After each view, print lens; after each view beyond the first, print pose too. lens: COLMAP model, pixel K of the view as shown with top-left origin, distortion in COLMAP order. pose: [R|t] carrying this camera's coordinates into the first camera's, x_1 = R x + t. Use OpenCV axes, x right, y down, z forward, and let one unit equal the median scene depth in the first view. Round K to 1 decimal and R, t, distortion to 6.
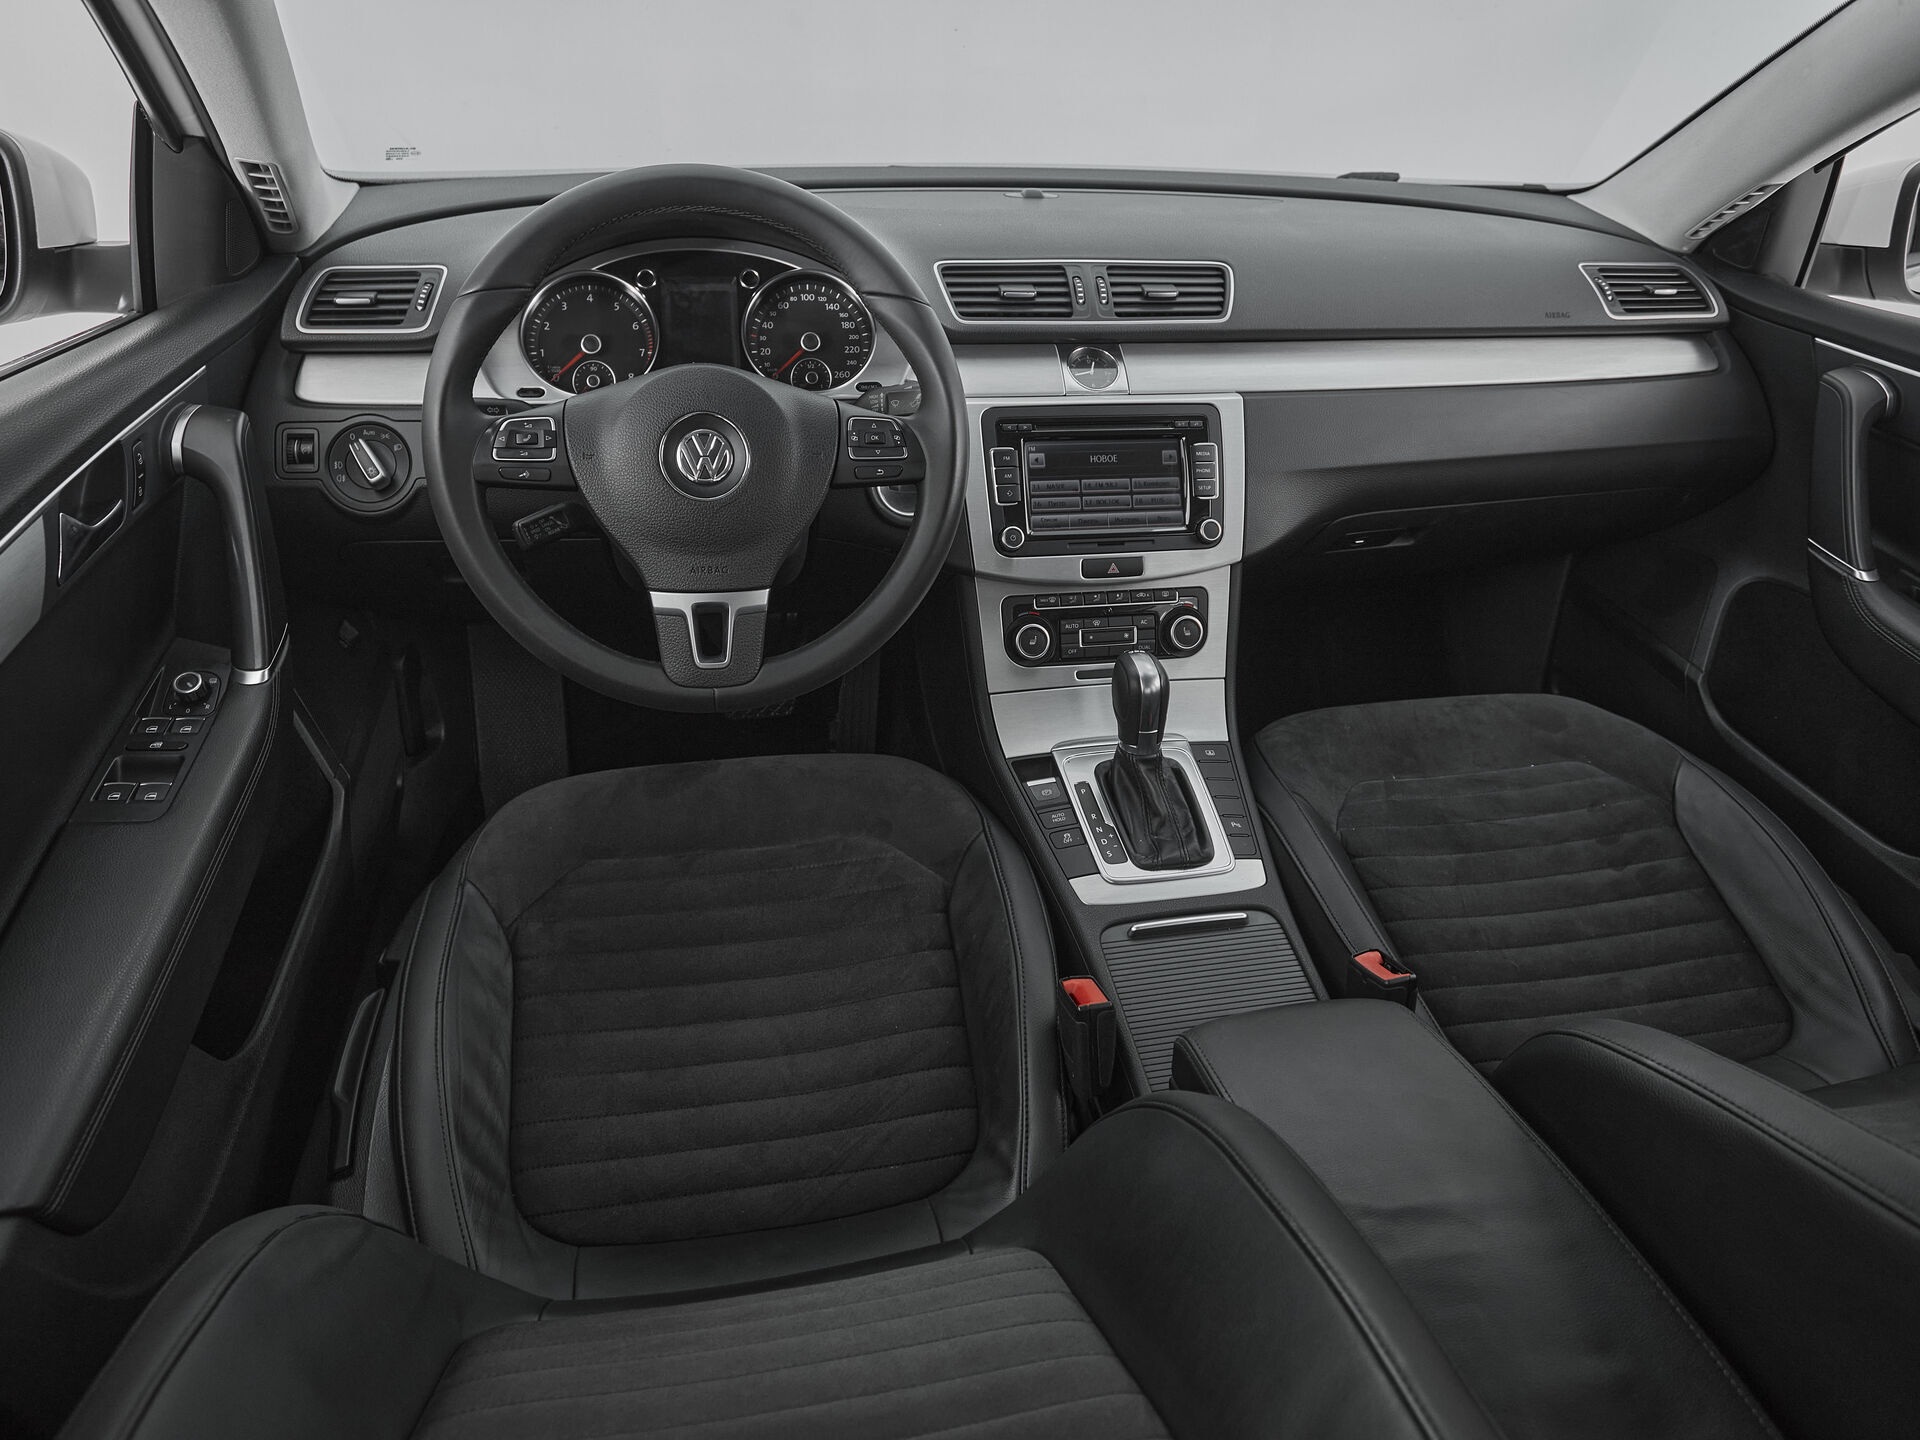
lens RADIAL K [[1189.6, 0, 960.0], [0, 1189.6, 720.0], [0, 0, 1]] dist [-0.080544, 0.049167]
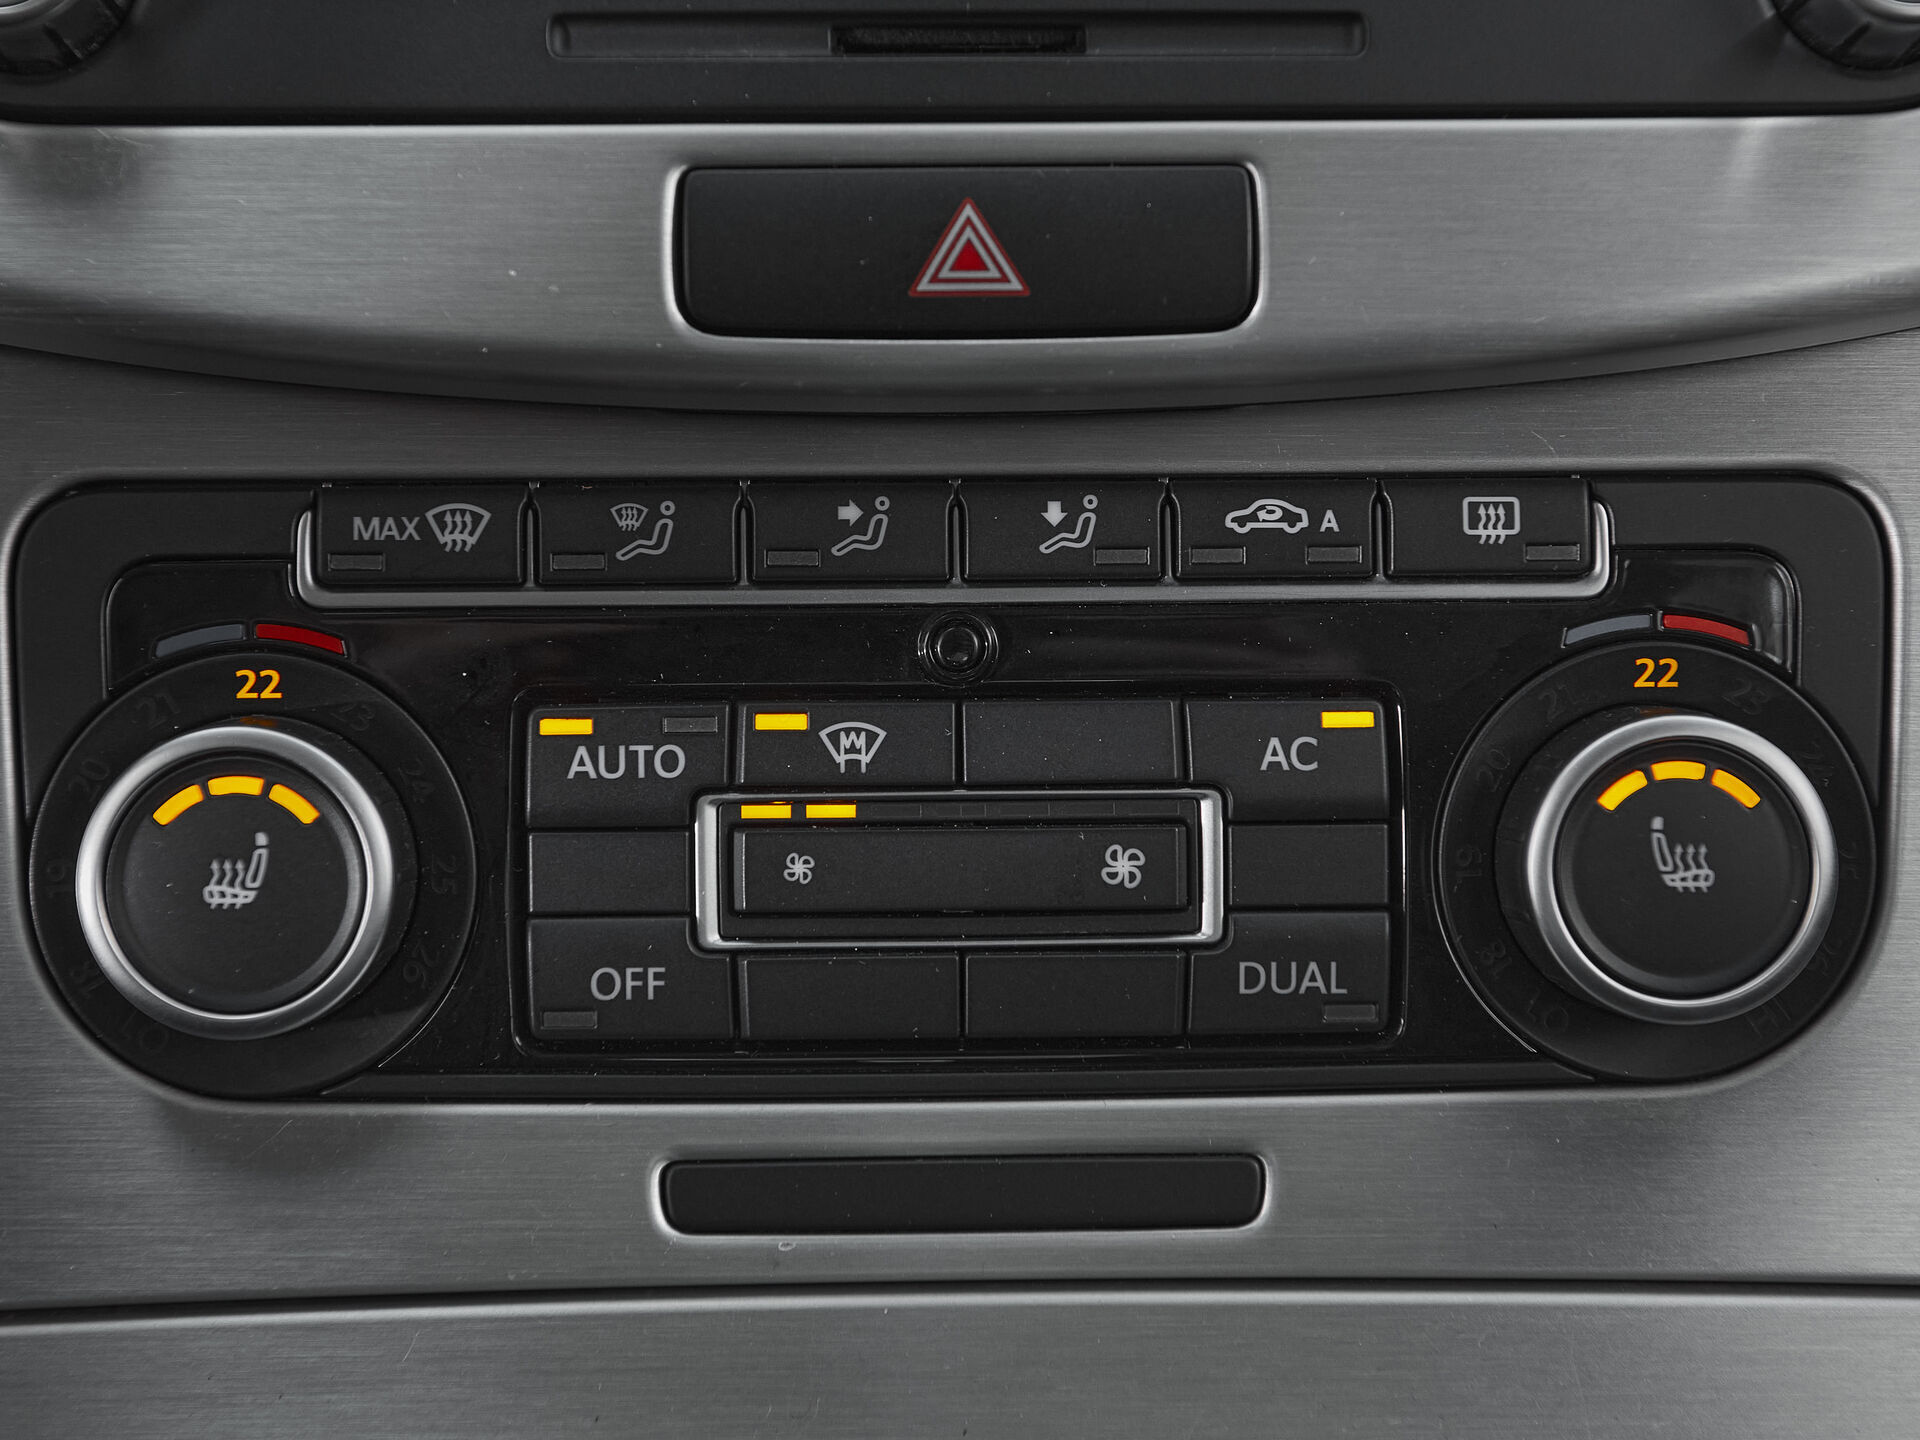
lens RADIAL K [[3278.9, 0, 960.0], [0, 3278.9, 720.0], [0, 0, 1]] dist [0.128750, 0.027681]
pose [[0.986154, 0.041190, -0.160634, 0.180160], [-0.058817, 0.992563, -0.106576, -0.052232], [0.155050, 0.114548, 0.981243, 0.707492]]
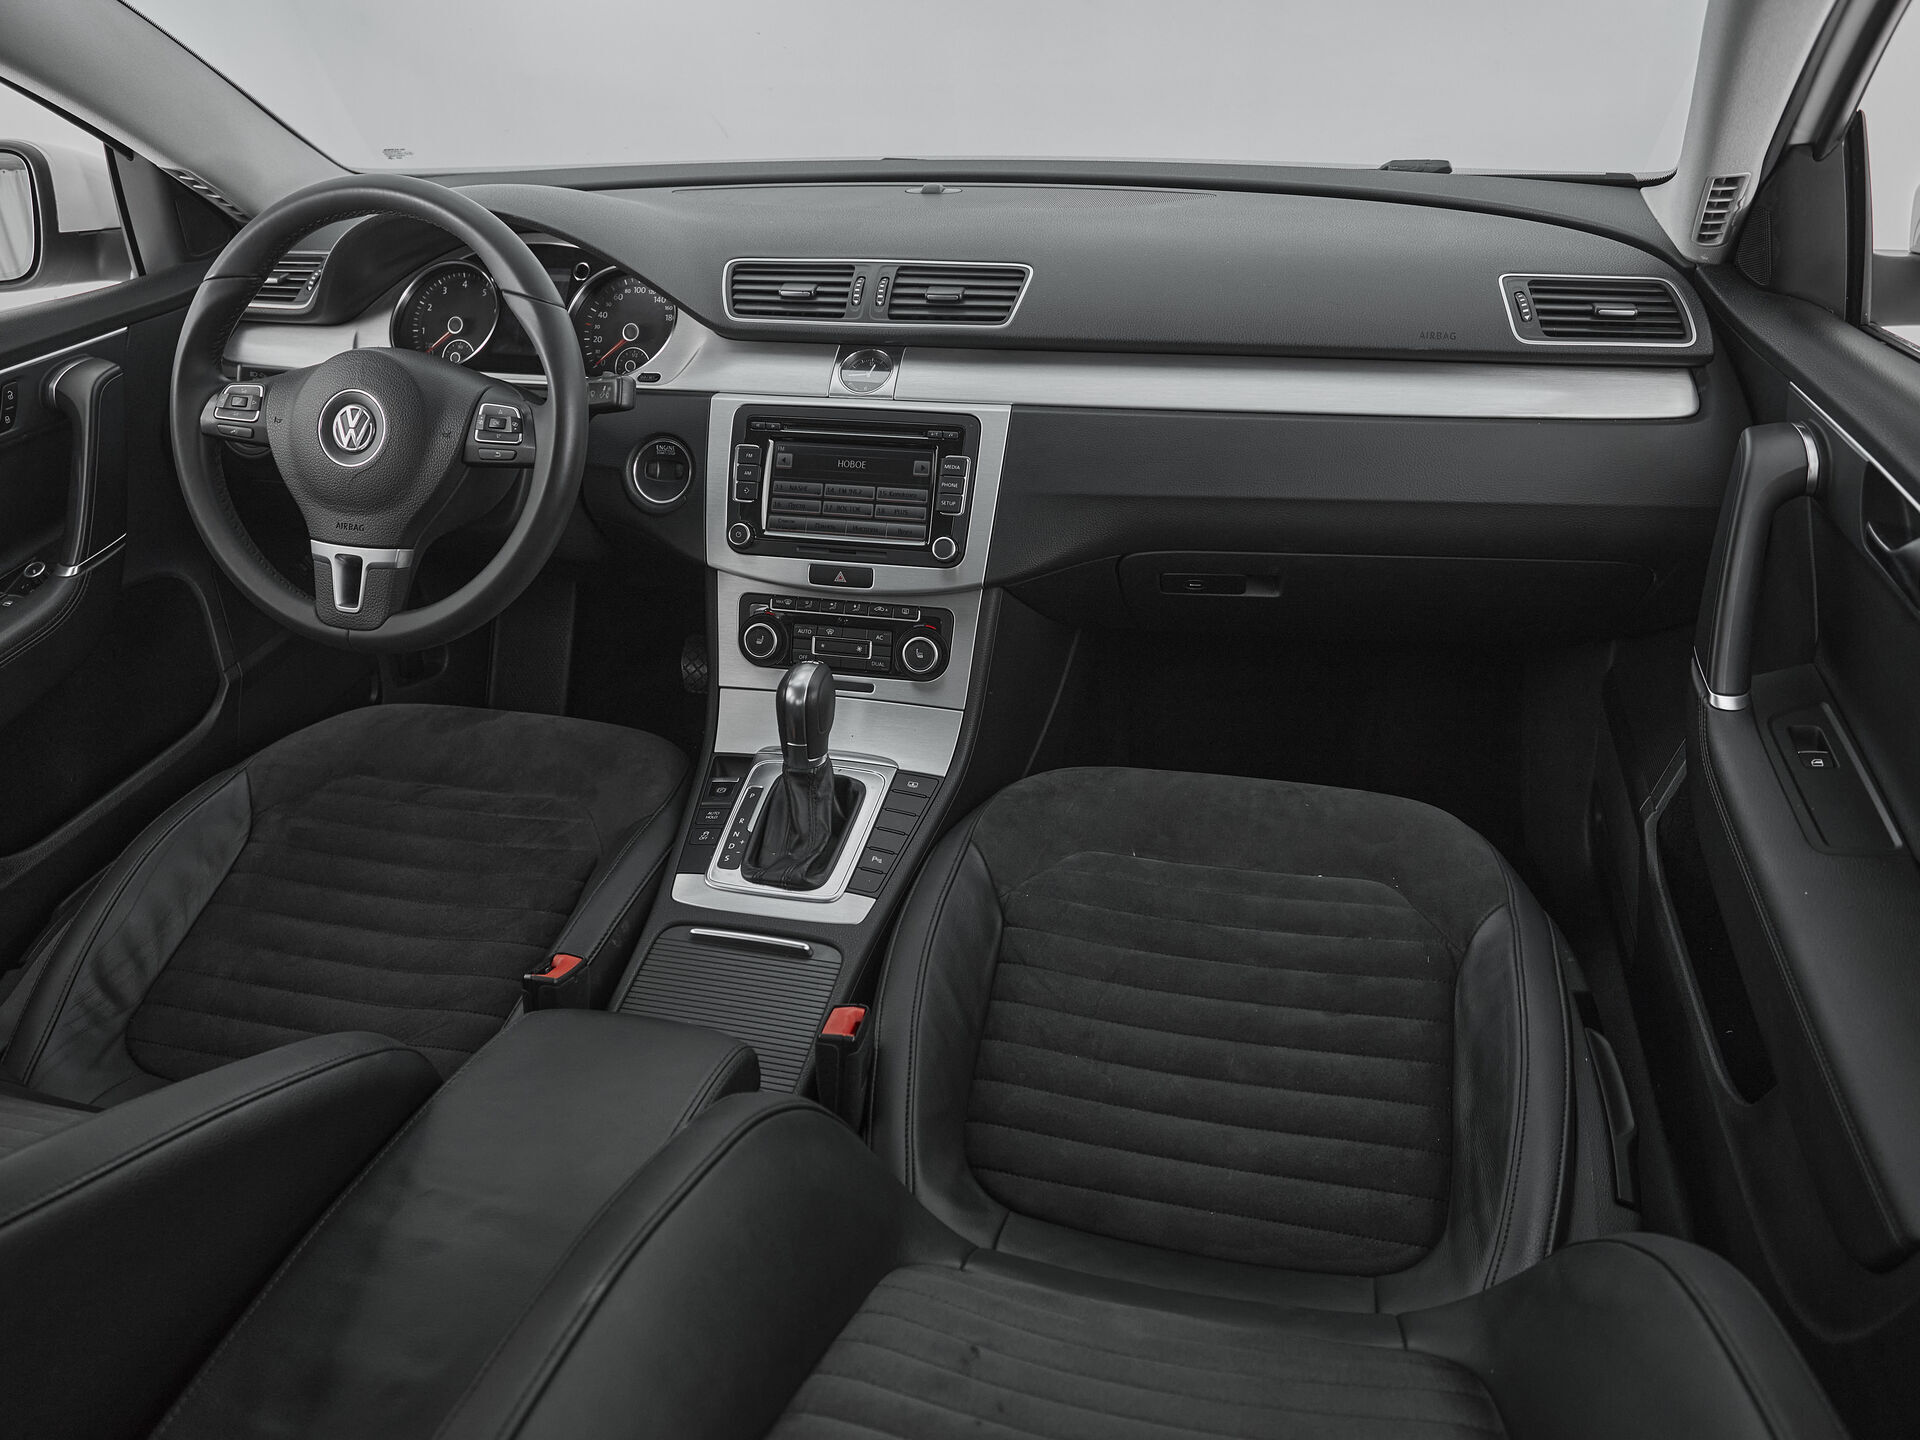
lens RADIAL K [[1327.5, 0, 995.0], [0, 1327.5, 712.0], [0, 0, 1]] dist [-0.072432, 0.056319]
pose [[0.912683, 0.154626, -0.378287, 0.672893], [-0.165171, 0.986254, 0.004631, -0.045348], [0.373803, 0.058255, 0.925677, 0.054240]]
